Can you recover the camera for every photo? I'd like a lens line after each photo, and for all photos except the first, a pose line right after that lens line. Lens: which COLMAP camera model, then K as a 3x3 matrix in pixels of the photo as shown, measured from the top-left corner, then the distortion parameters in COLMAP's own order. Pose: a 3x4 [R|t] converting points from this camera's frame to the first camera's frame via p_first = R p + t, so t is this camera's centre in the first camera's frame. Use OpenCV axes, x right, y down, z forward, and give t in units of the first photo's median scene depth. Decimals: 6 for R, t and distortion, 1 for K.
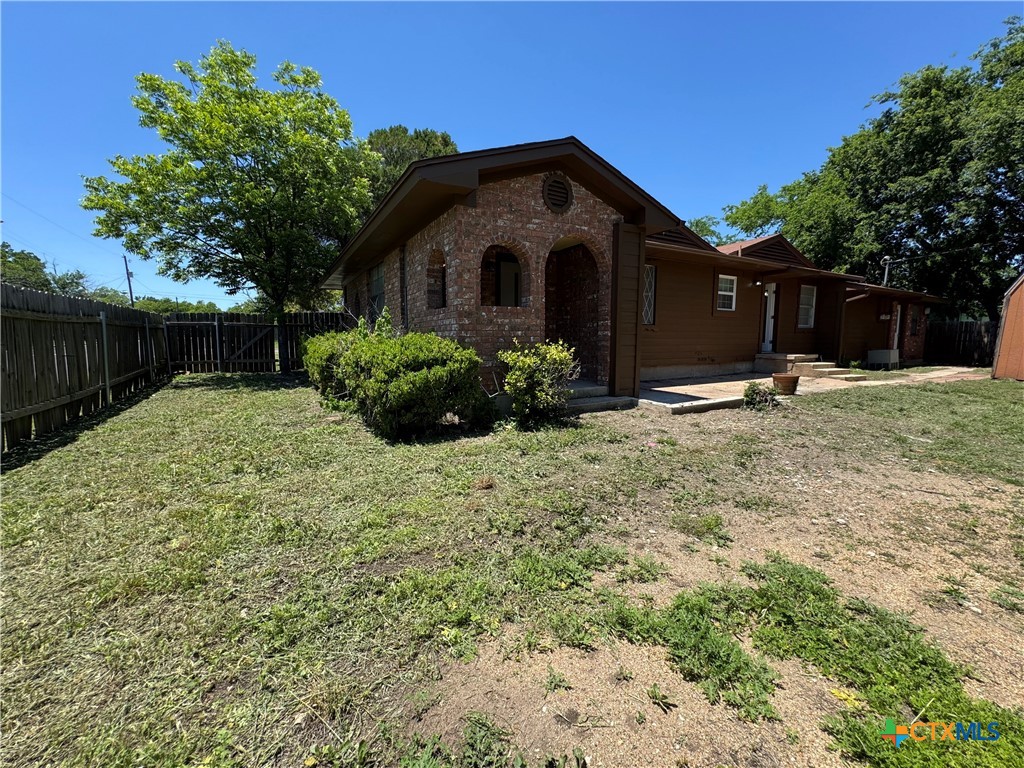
lens RADIAL K [[409.2, 0, 511.3], [0, 409.2, 380.4], [0, 0, 1]] dist [-0.001920, 0.000630]
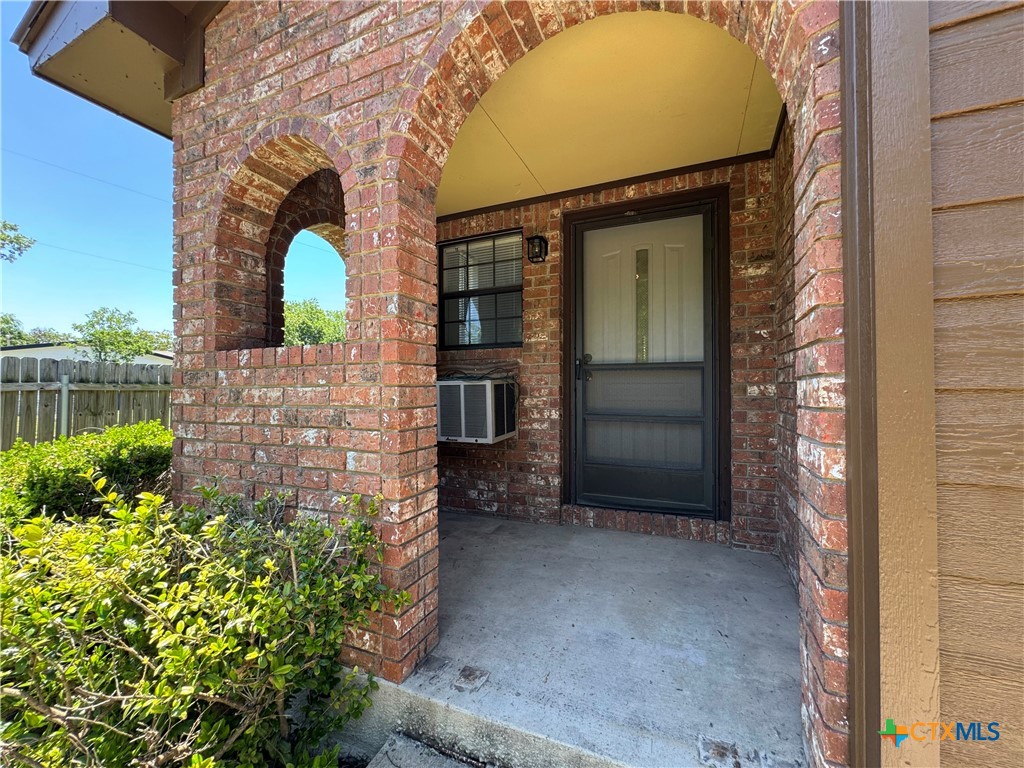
lens RADIAL K [[409.2, 0, 512.4], [0, 409.2, 382.9], [0, 0, 1]] dist [-0.001920, 0.000630]
pose [[0.592005, -0.012823, -0.805832, 0.337099], [-0.074234, 0.994755, -0.070366, -0.145493], [0.802508, 0.101477, 0.587949, 0.963917]]
